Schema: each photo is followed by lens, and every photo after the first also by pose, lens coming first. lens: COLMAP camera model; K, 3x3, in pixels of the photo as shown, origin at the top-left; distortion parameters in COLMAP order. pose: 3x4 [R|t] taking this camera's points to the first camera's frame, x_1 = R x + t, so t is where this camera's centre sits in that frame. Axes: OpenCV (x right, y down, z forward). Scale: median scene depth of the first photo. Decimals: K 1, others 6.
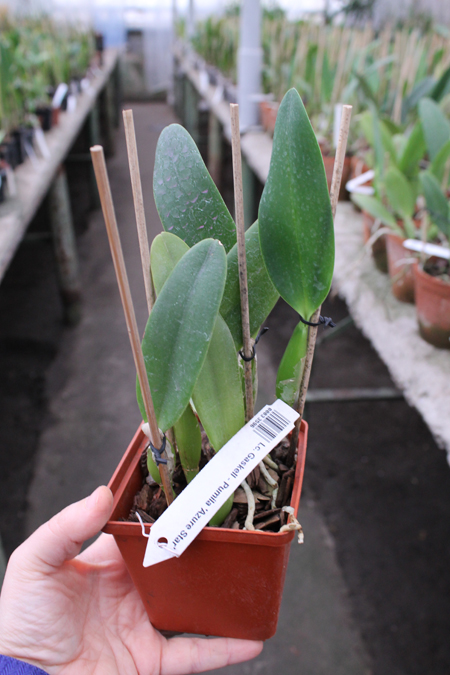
lens RADIAL K [[620.3, 0, 225.0], [0, 620.3, 337.5], [0, 0, 1]] dist [-0.163046, 0.167897]
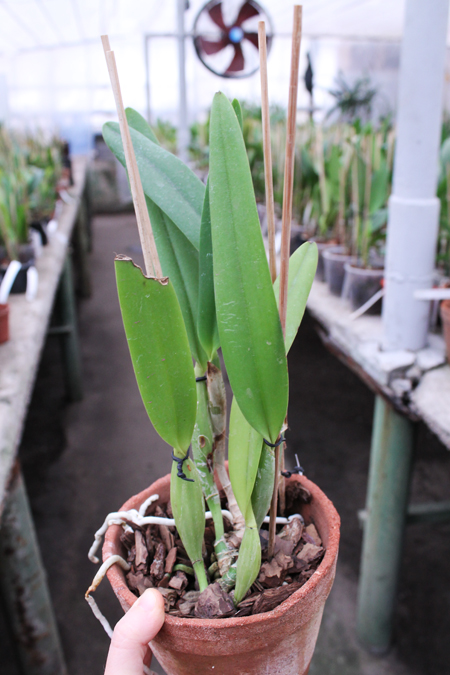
lens RADIAL K [[611.4, 0, 225.0], [0, 611.4, 337.5], [0, 0, 1]] dist [-0.148034, 0.129804]
pose [[0.996876, -0.052745, 0.058786, -0.096178], [0.060184, 0.989291, -0.132969, -0.216761], [-0.051143, 0.136092, 0.989375, 0.382941]]
